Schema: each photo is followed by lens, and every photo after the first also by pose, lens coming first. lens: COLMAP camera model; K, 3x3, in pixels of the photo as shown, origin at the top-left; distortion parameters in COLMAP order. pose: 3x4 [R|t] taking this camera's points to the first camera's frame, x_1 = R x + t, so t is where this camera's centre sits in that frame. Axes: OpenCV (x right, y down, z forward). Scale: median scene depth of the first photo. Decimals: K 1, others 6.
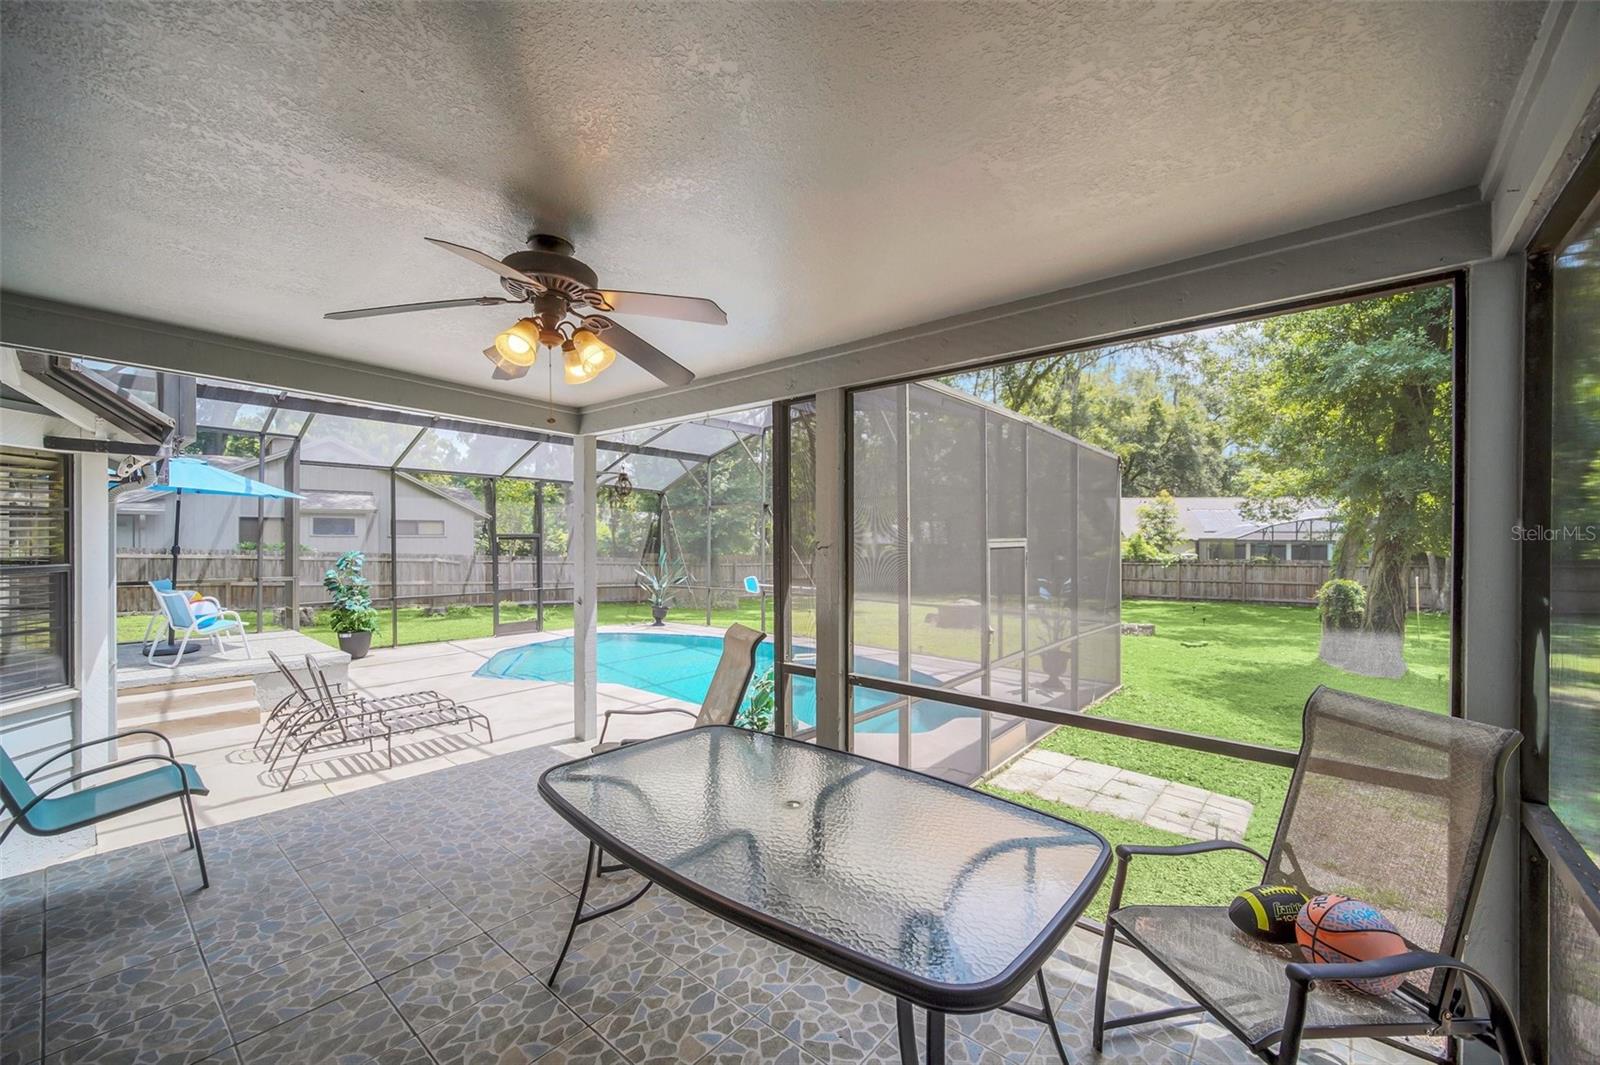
lens RADIAL K [[623.4, 0, 805.4], [0, 623.4, 535.3], [0, 0, 1]] dist [-0.001499, -0.000080]
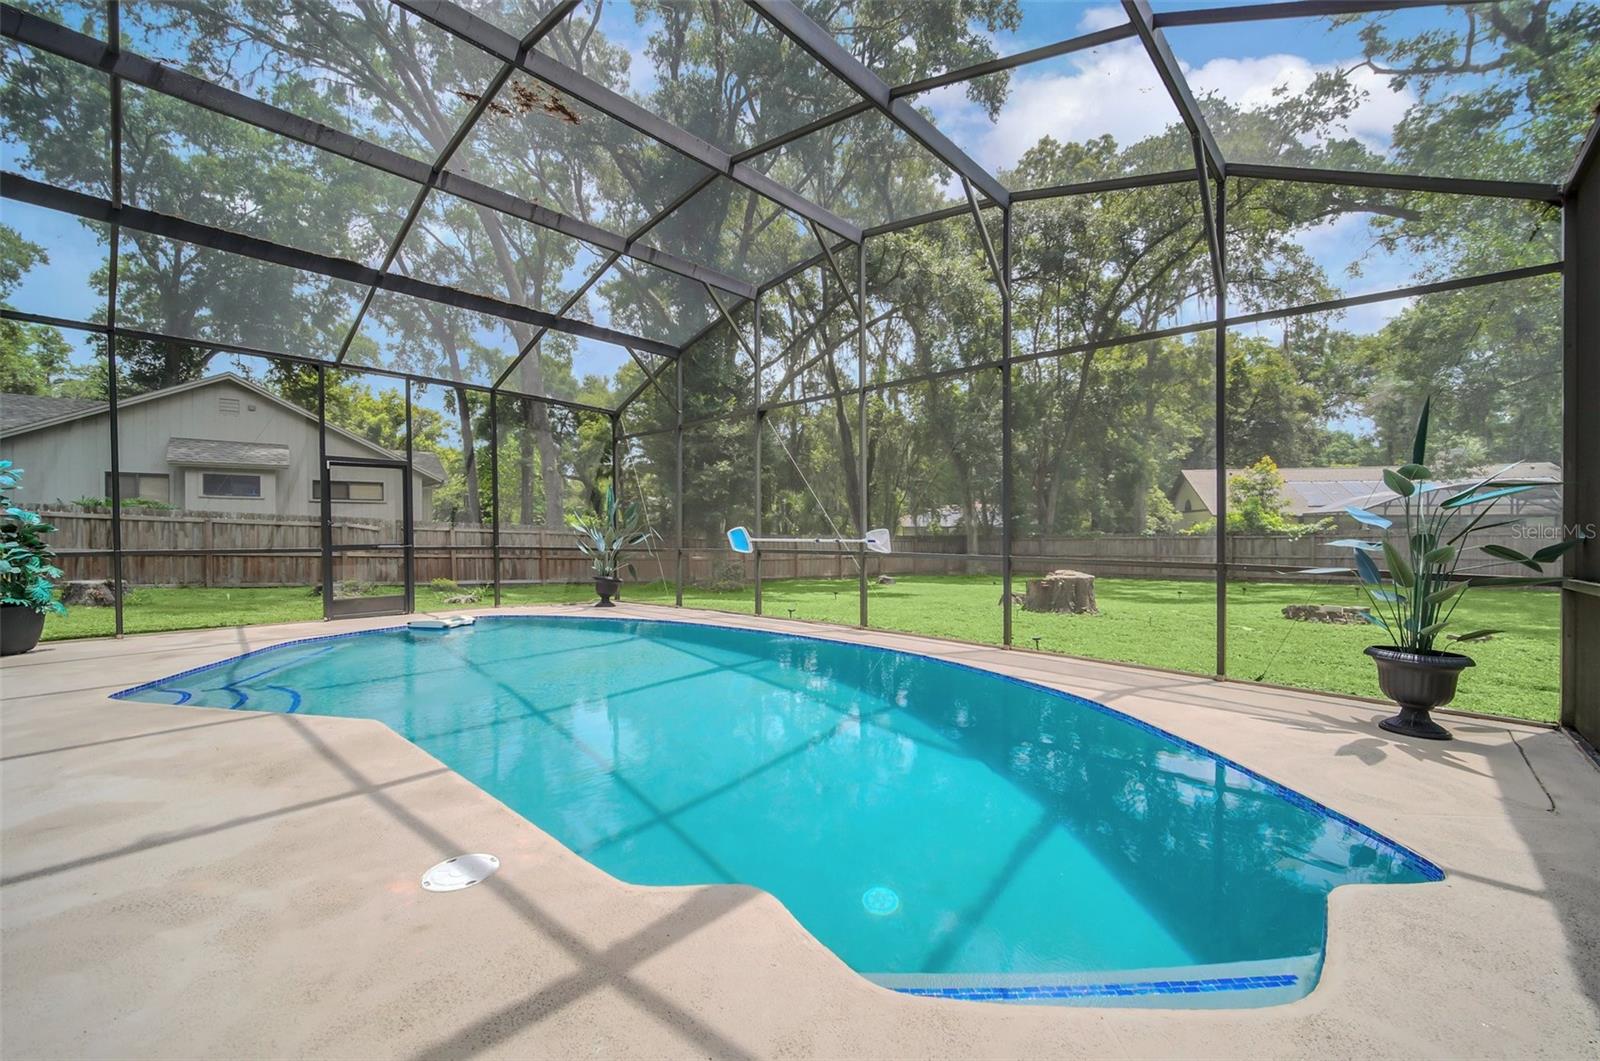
lens RADIAL K [[653.0, 0, 806.1], [0, 653.0, 535.9], [0, 0, 1]] dist [0.000621, -0.000553]
pose [[0.999017, -0.002223, -0.044278, 0.004498], [0.002968, 0.999855, 0.016765, 0.033817], [0.044235, -0.016879, 0.998879, 0.182583]]
